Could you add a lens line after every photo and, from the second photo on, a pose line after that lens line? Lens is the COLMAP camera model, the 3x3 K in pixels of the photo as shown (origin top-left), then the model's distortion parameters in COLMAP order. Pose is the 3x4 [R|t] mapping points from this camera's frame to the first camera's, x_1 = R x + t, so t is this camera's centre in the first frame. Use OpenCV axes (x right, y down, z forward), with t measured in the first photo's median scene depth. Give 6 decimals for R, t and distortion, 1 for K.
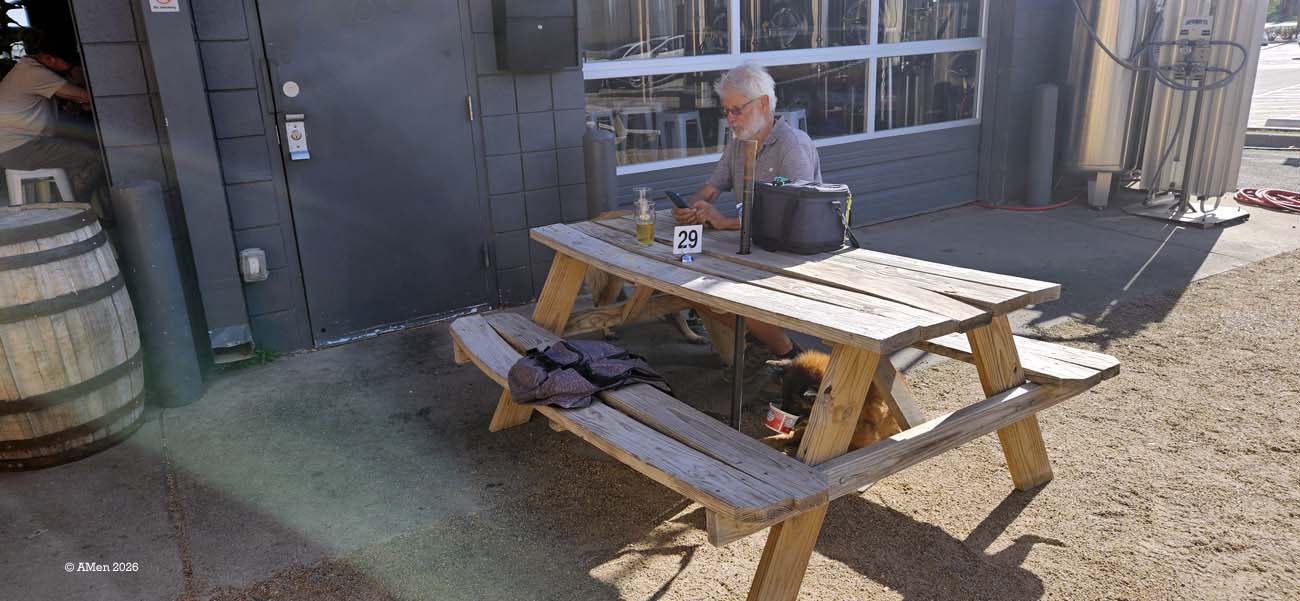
lens RADIAL K [[837.2, 0, 647.6], [0, 837.2, 284.1], [0, 0, 1]] dist [0.080382, -0.073181]
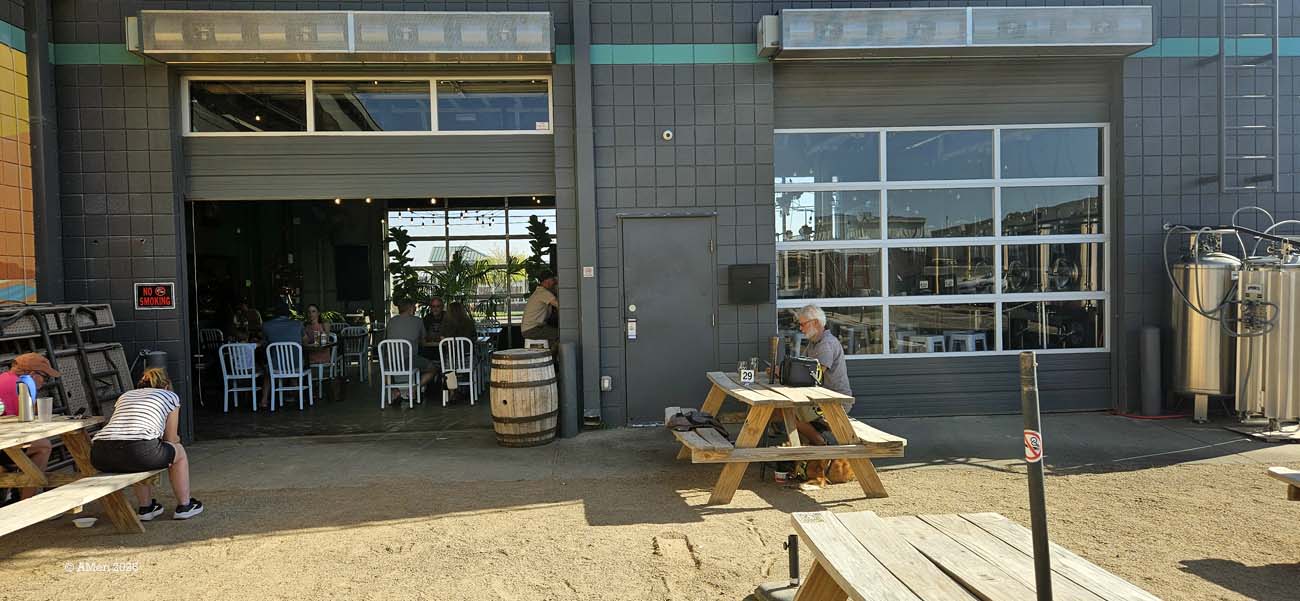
lens RADIAL K [[814.6, 0, 650.0], [0, 814.6, 300.5], [0, 0, 1]] dist [-0.002595, -0.000470]
pose [[0.881176, 0.038730, -0.471199, 0.685087], [-0.147245, 0.969553, -0.195666, 0.180106], [0.449275, 0.241797, 0.860050, -0.906118]]
